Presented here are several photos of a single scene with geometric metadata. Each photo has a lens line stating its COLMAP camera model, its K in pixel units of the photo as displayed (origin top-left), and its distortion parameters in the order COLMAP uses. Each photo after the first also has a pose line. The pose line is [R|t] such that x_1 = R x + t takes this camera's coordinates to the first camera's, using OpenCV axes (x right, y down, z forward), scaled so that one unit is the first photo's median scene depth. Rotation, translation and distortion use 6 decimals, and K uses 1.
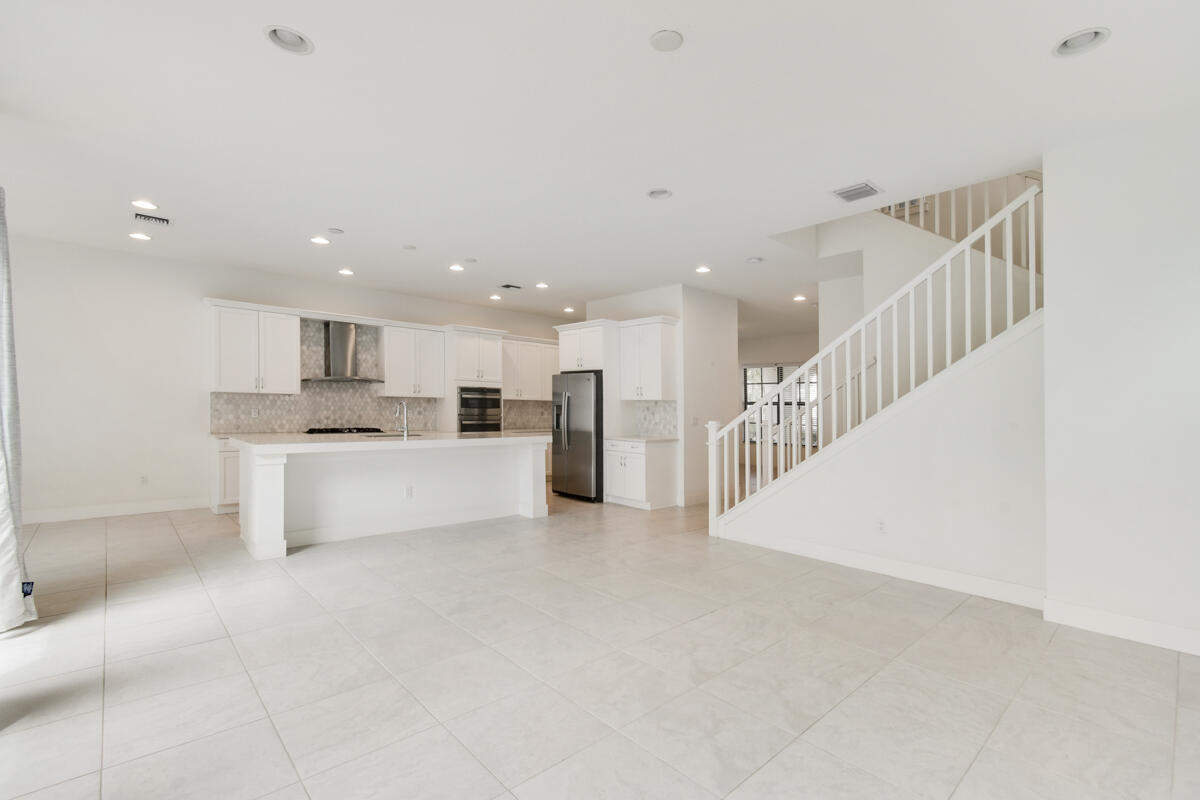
lens RADIAL K [[541.6, 0, 600.0], [0, 541.6, 400.0], [0, 0, 1]] dist [0.023314, -0.000034]
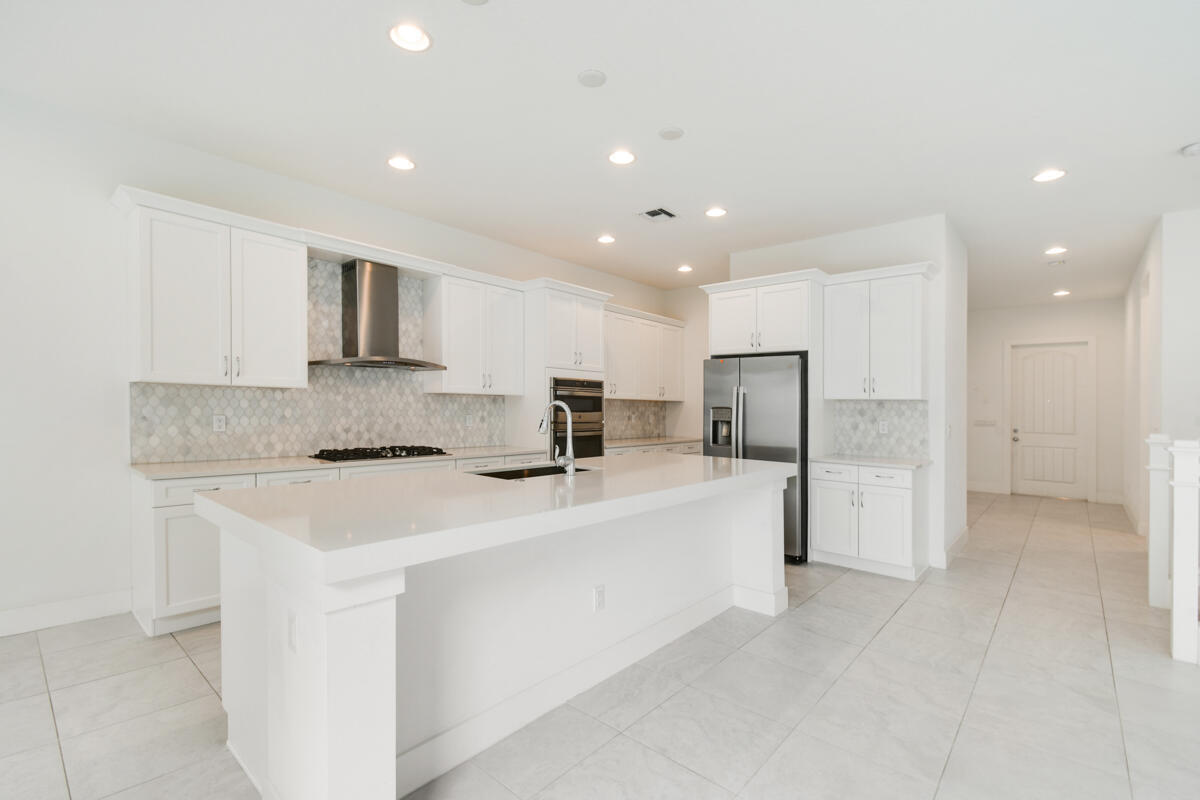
lens RADIAL K [[536.5, 0, 600.0], [0, 536.5, 400.0], [0, 0, 1]] dist [0.005354, 0.000199]
pose [[0.992719, 0.000875, 0.120452, -0.305236], [-0.001105, 0.999998, 0.001845, -0.000015], [-0.120450, -0.001965, 0.992717, 0.407162]]
